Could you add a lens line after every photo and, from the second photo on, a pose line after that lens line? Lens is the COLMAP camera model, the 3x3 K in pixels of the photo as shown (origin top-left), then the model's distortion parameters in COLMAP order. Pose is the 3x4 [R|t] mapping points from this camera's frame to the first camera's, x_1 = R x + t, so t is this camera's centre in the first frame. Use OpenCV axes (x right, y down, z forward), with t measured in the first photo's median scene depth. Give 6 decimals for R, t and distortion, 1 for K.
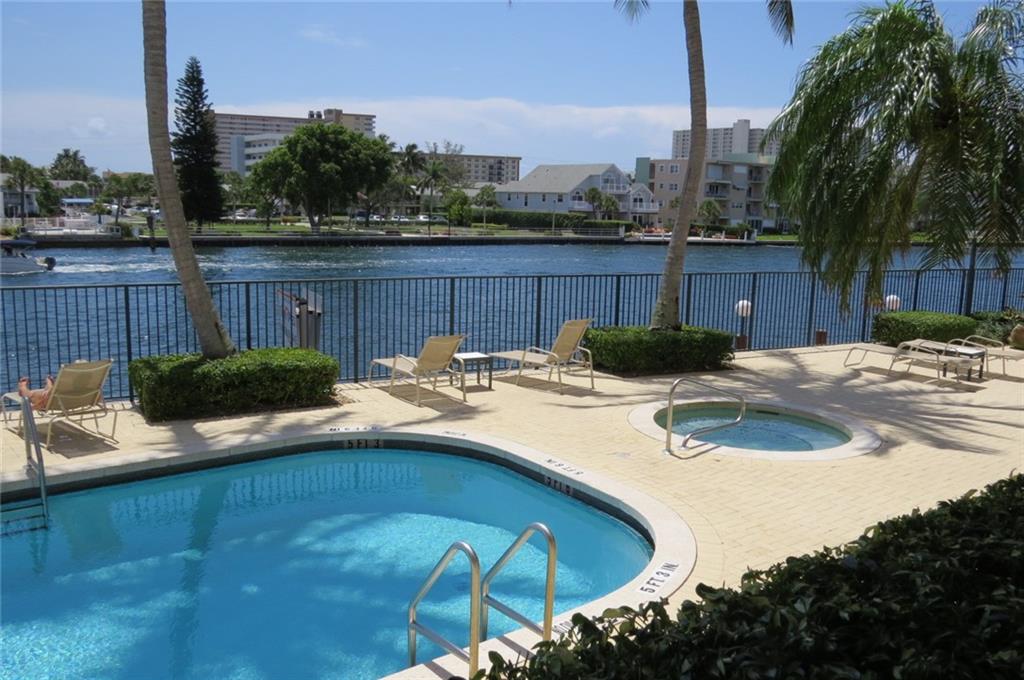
lens RADIAL K [[887.6, 0, 507.8], [0, 887.6, 339.0], [0, 0, 1]] dist [-0.002818, 0.002342]
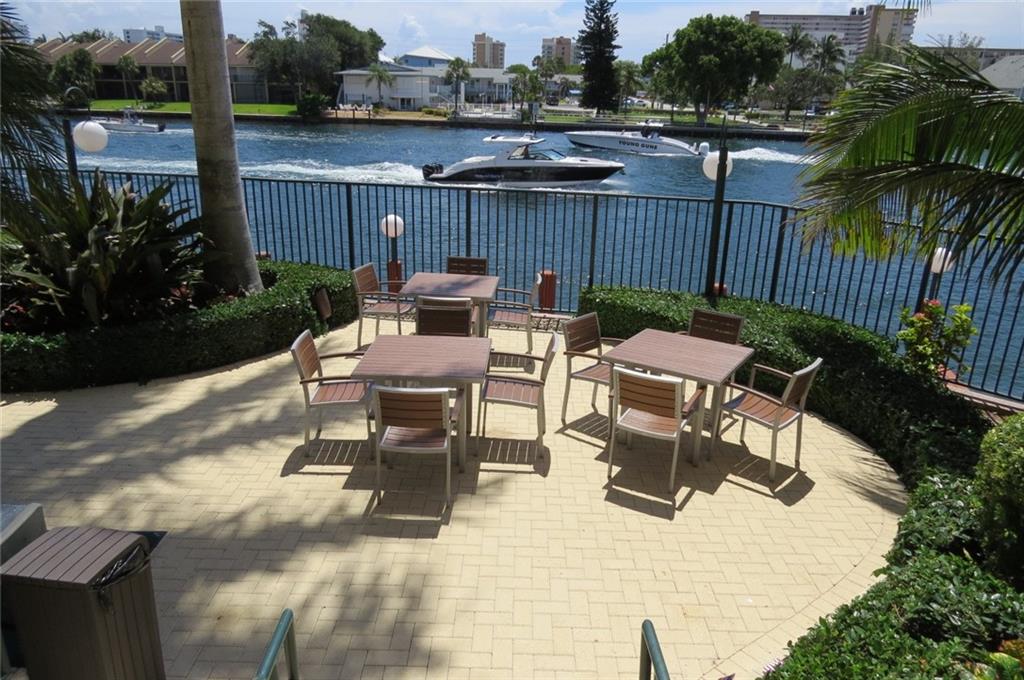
lens RADIAL K [[740.5, 0, 511.2], [0, 740.5, 345.1], [0, 0, 1]] dist [-0.017175, 0.003588]
pose [[0.803677, 0.201204, -0.560018, 0.162125], [-0.102611, 0.973864, 0.202635, -0.016433], [0.586152, -0.105389, 0.803317, 0.121531]]
